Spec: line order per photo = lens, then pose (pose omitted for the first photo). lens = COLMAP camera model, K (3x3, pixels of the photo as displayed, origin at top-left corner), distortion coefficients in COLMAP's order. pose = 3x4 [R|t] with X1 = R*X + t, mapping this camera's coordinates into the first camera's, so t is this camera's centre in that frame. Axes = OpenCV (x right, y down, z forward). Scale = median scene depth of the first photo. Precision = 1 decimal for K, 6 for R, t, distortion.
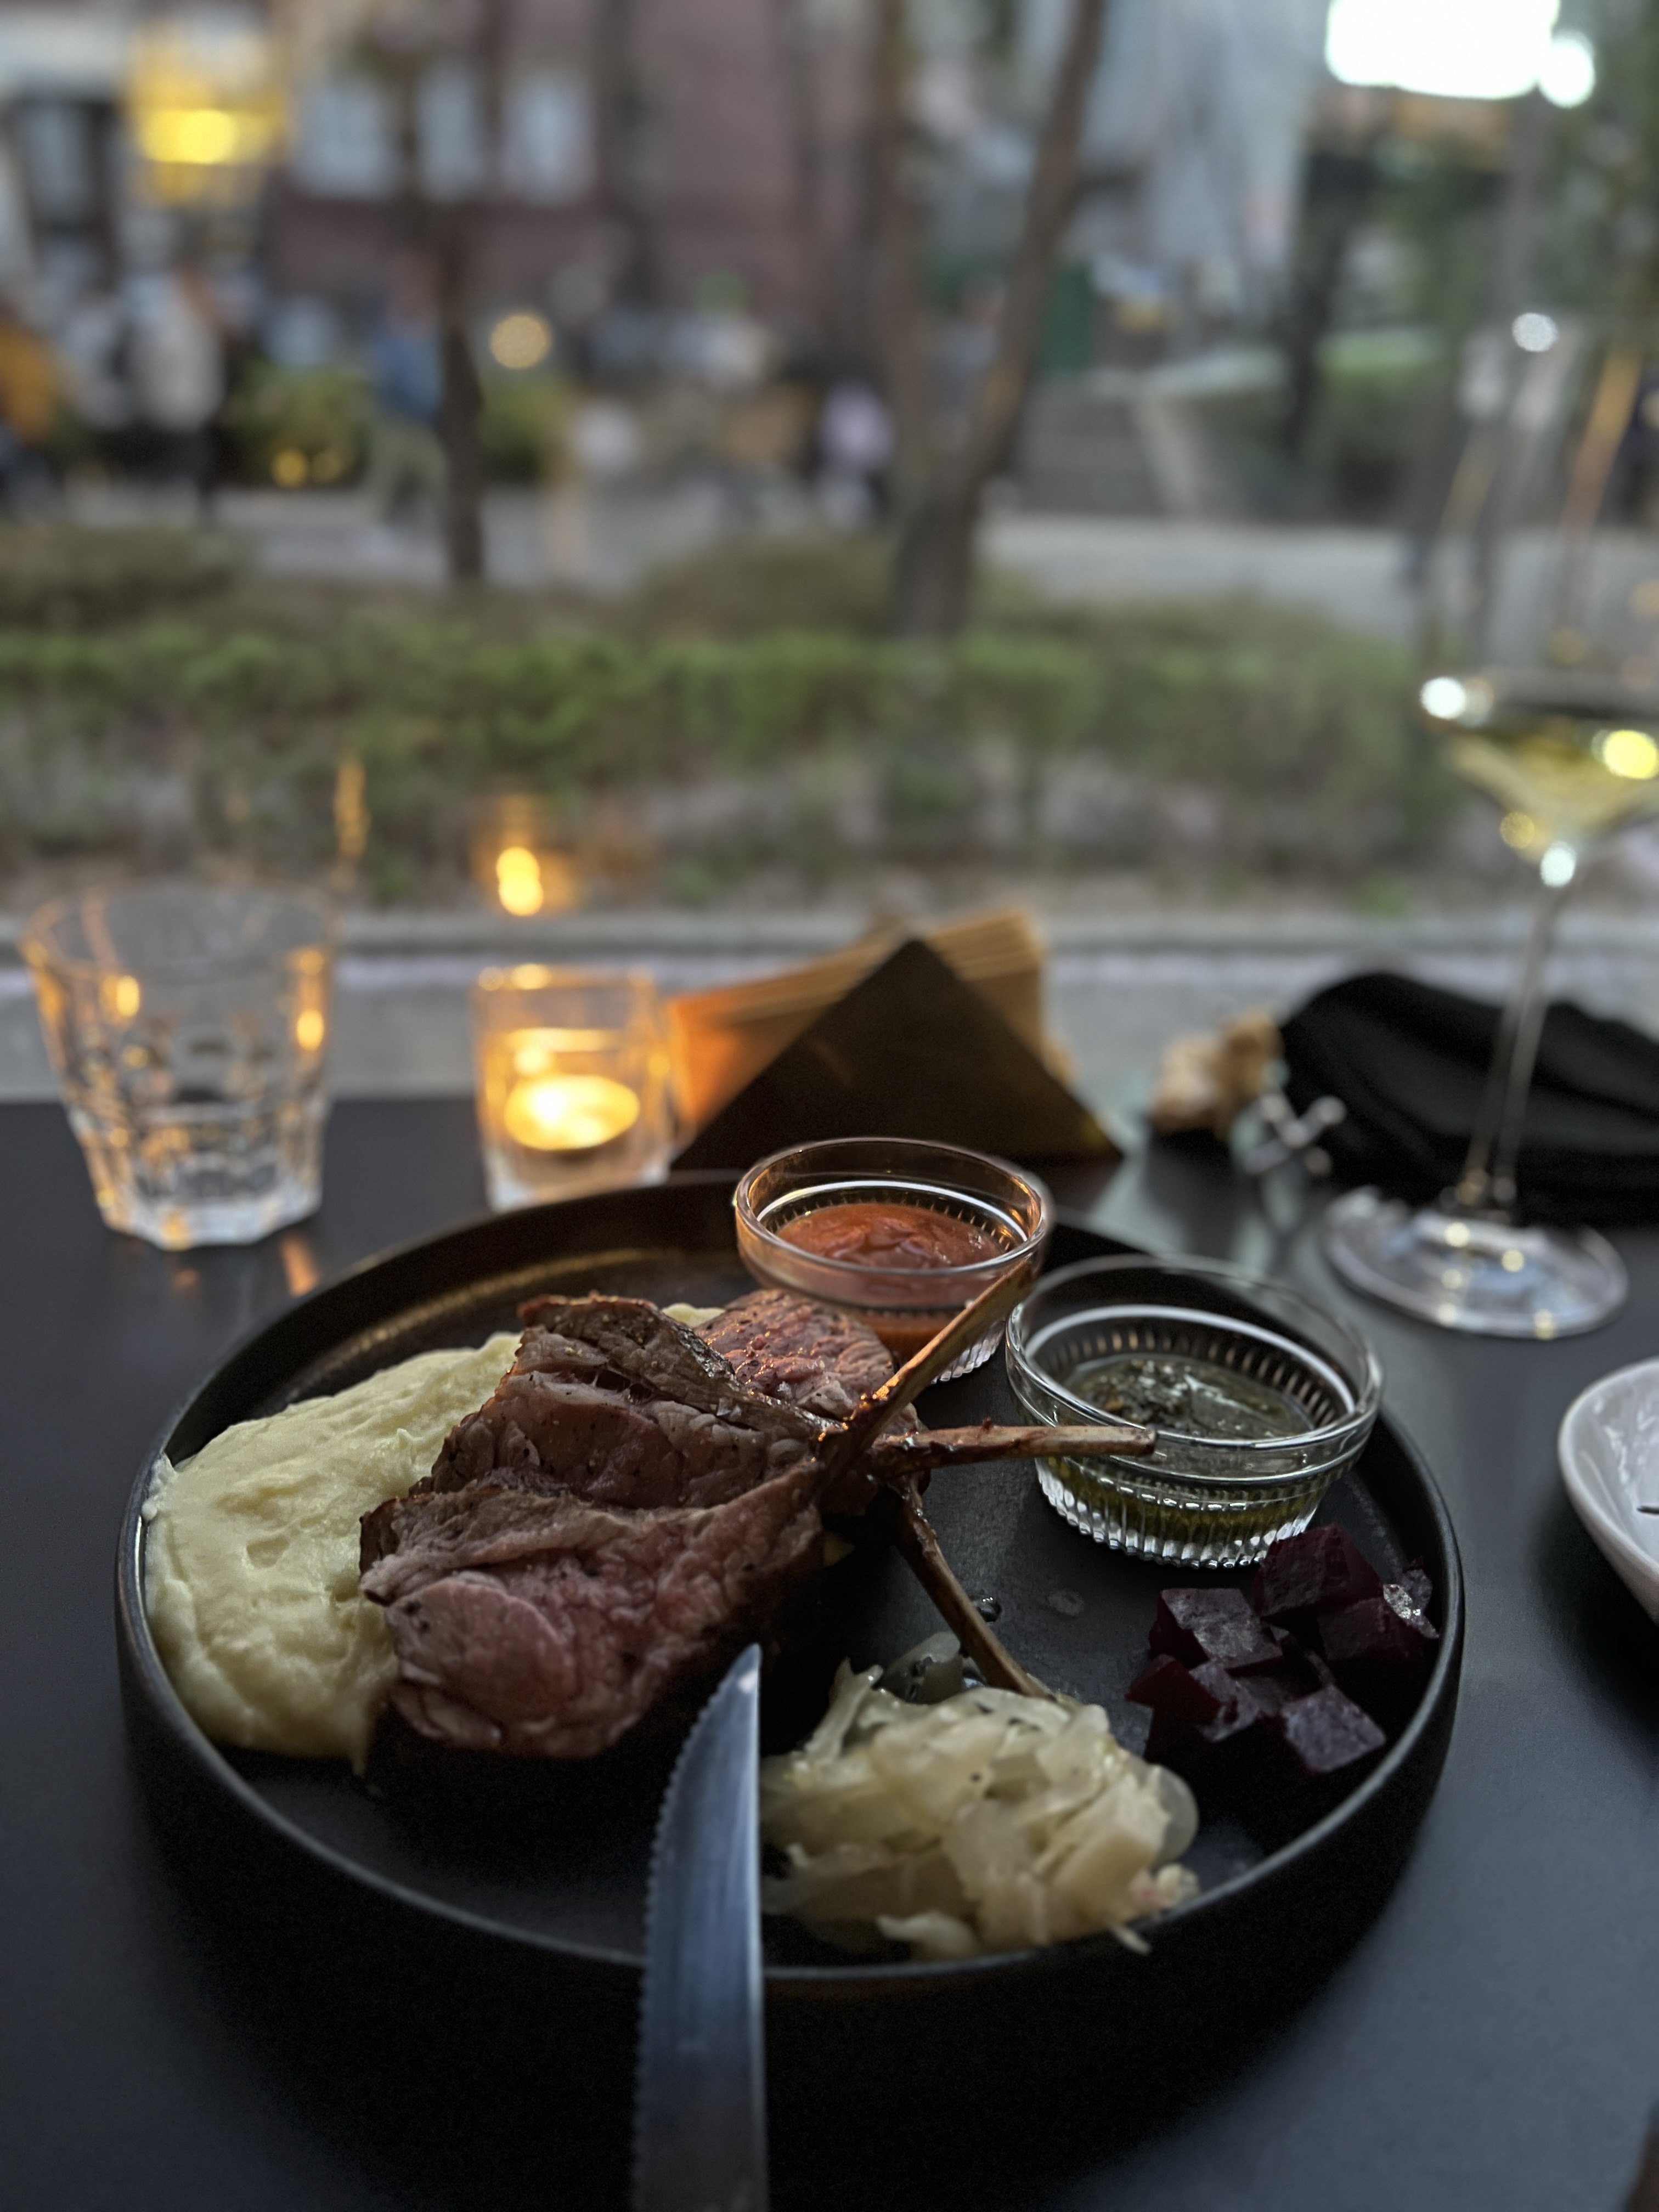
lens RADIAL K [[1752.4, 0, 829.5], [0, 1752.4, 1106.0], [0, 0, 1]] dist [-0.000025, 0.002730]
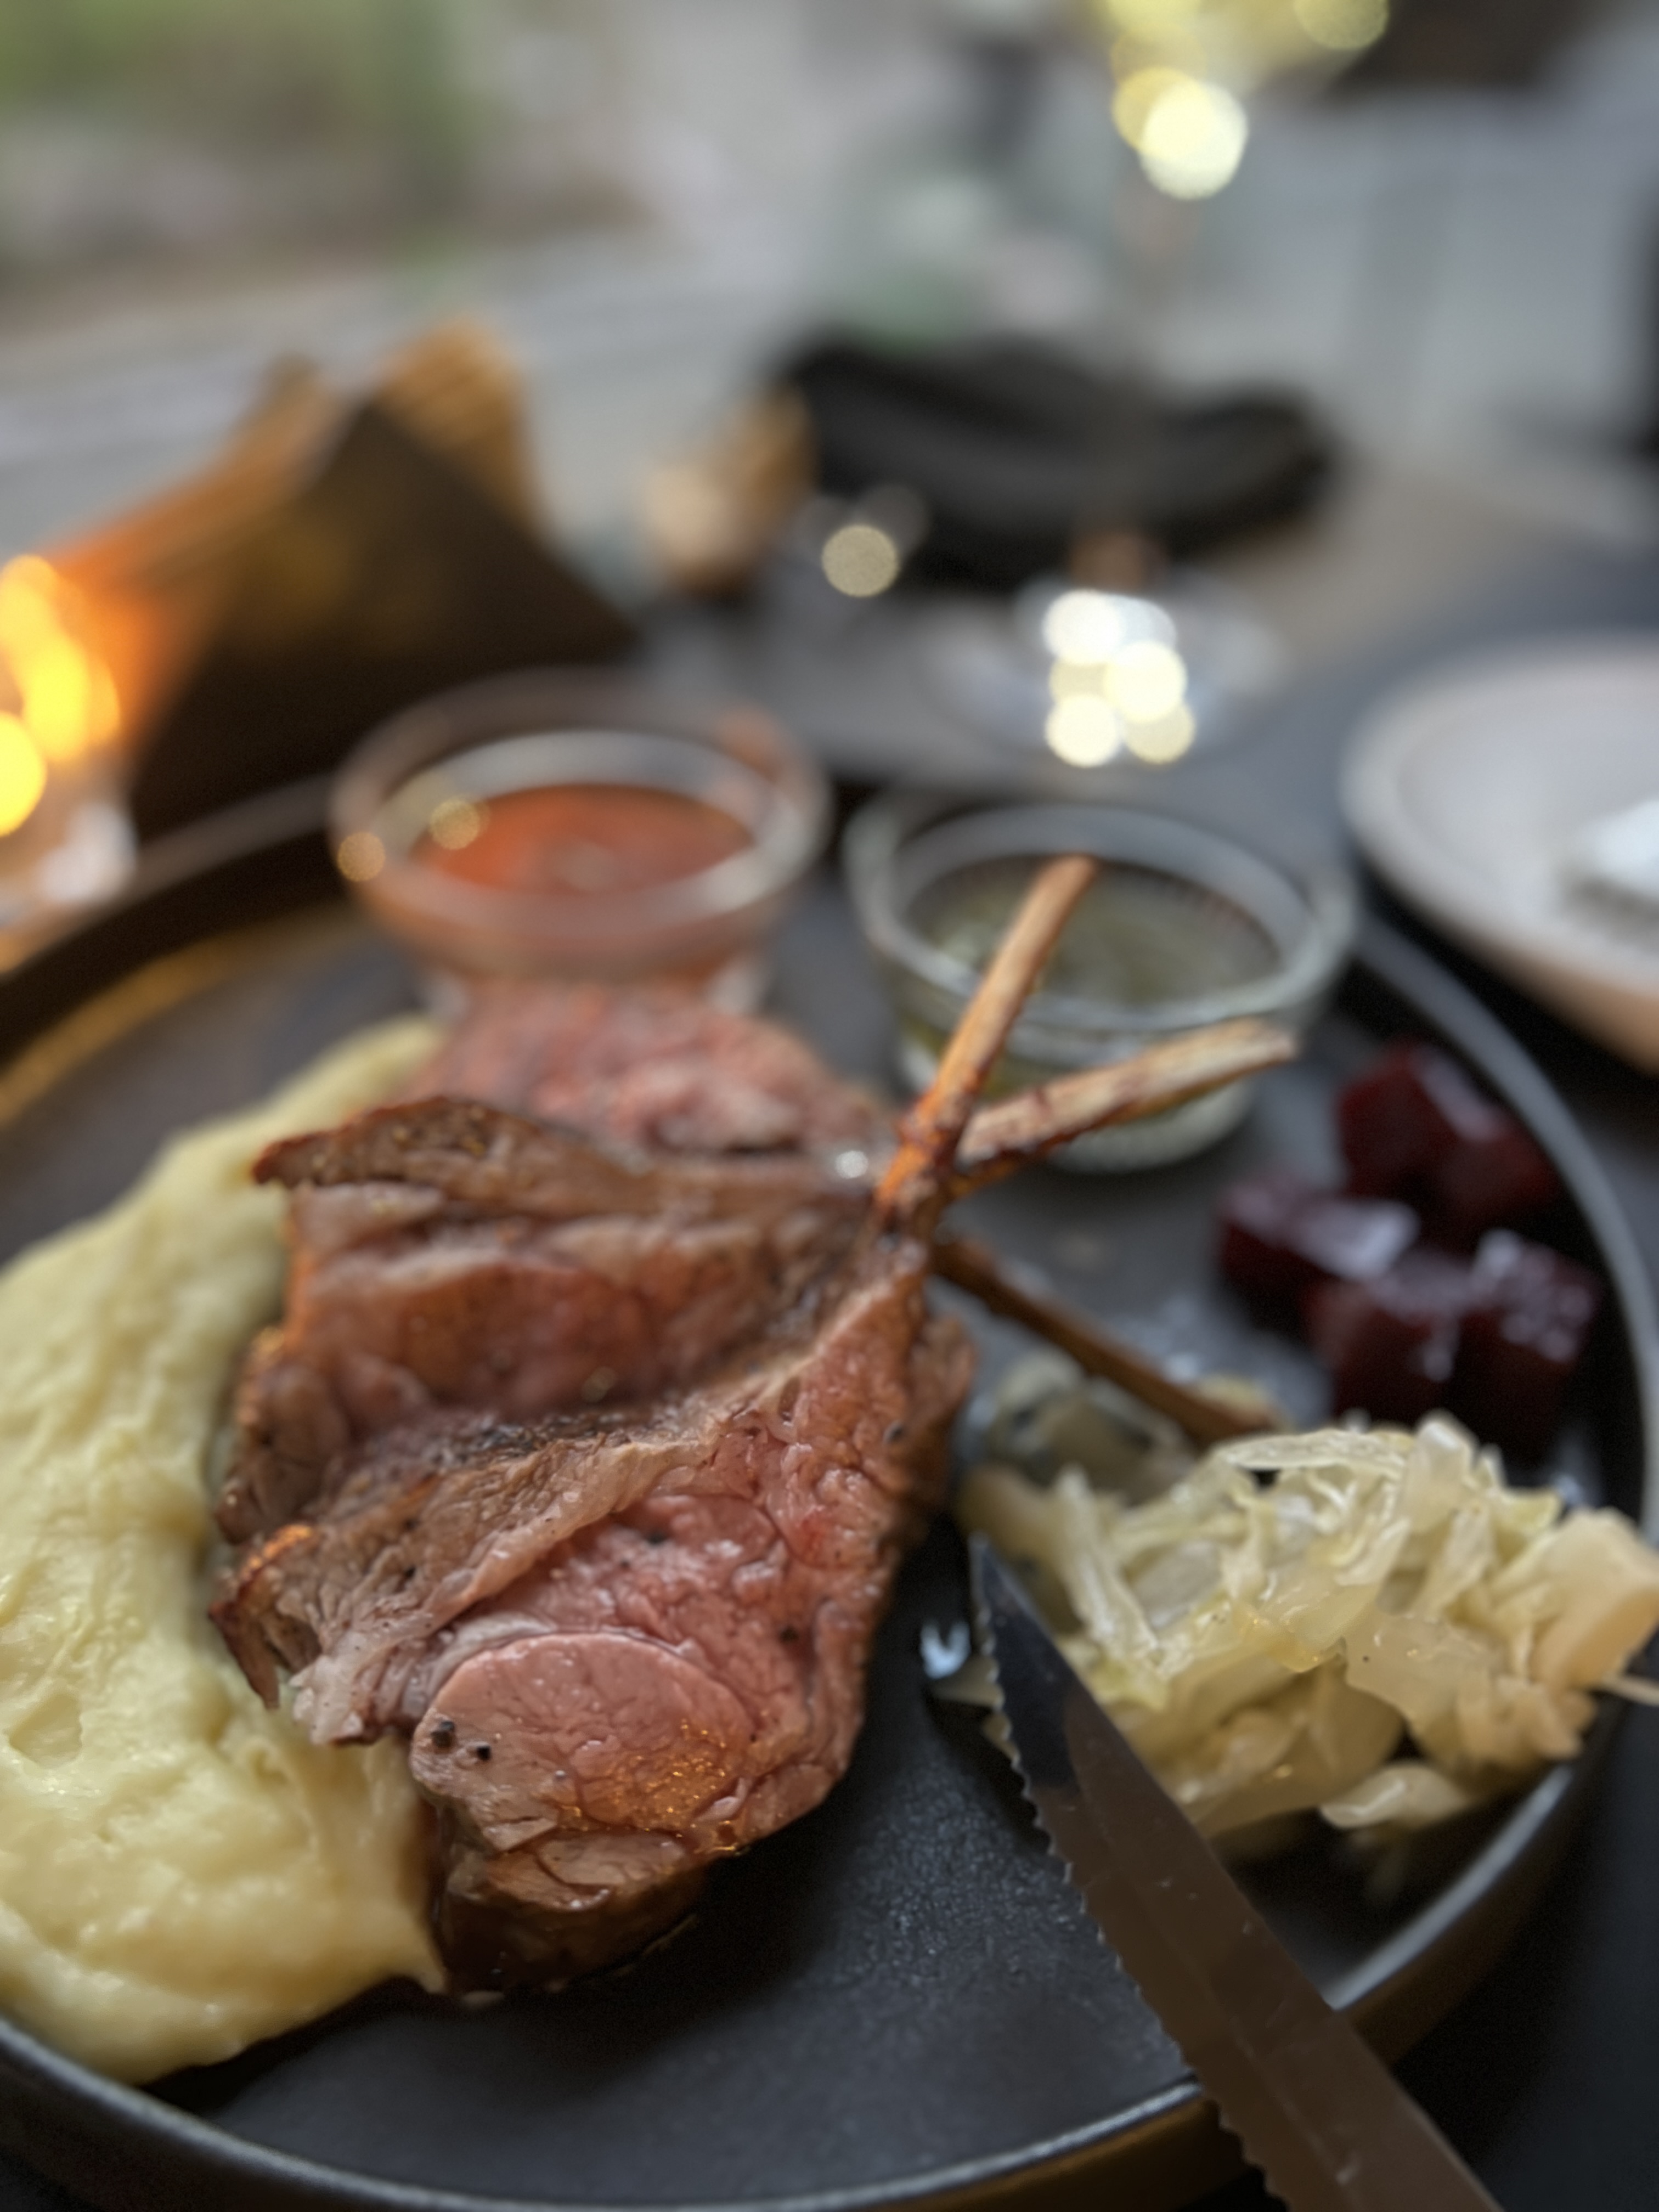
lens RADIAL K [[1752.4, 0, 829.5], [0, 1752.4, 1106.0], [0, 0, 1]] dist [-0.000025, 0.002730]
pose [[0.847507, -0.358239, 0.391660, -0.271777], [0.215528, 0.906582, 0.362844, -0.090548], [-0.485057, -0.223100, 0.845545, 0.463847]]
